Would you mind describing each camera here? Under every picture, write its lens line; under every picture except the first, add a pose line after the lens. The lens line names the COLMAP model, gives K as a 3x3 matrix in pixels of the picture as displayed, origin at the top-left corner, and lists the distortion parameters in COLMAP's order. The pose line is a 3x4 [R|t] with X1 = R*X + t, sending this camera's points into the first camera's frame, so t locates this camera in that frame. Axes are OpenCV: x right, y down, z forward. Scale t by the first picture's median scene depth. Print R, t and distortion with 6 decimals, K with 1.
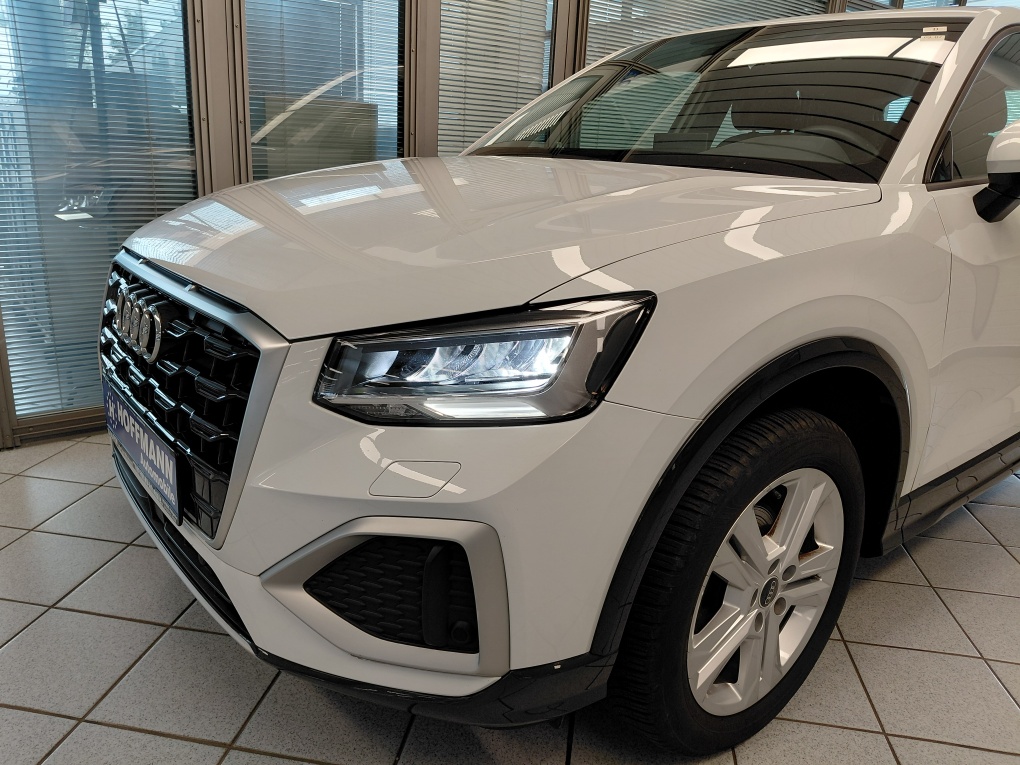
lens RADIAL K [[754.3, 0, 505.8], [0, 754.3, 359.3], [0, 0, 1]] dist [0.042876, -0.077170]
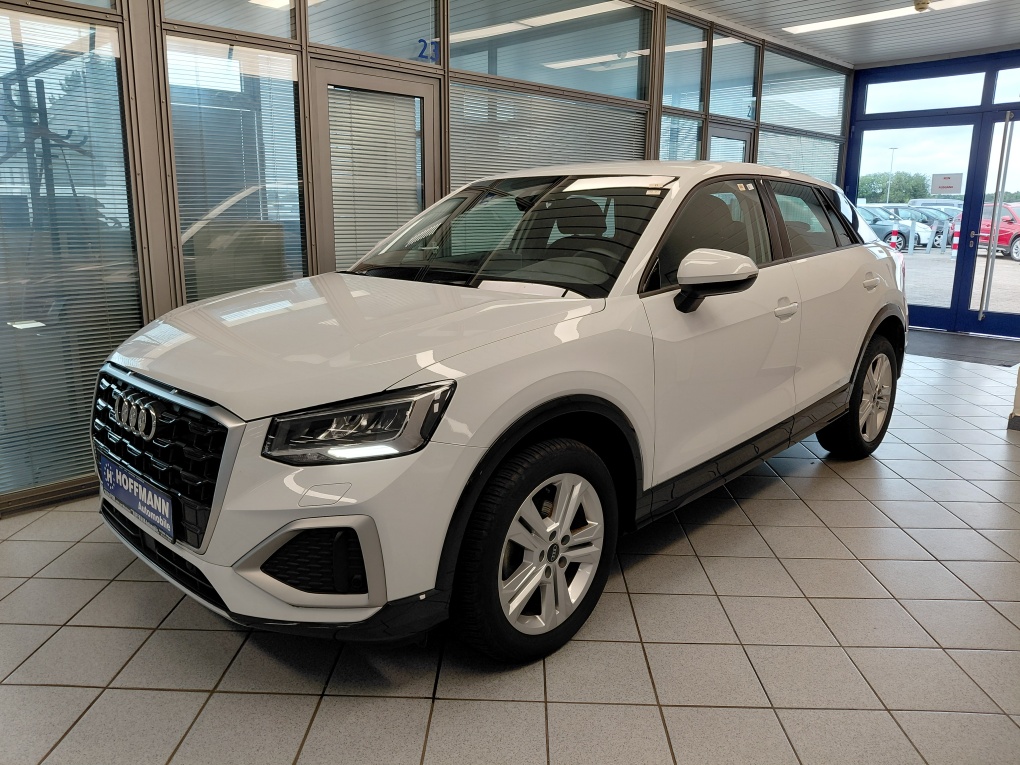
lens RADIAL K [[757.3, 0, 507.9], [0, 757.3, 369.5], [0, 0, 1]] dist [0.099180, -0.195848]
pose [[0.991642, -0.064792, 0.111567, 0.097139], [0.070639, 0.996284, -0.049269, -0.011984], [-0.107960, 0.056738, 0.992535, -0.654477]]
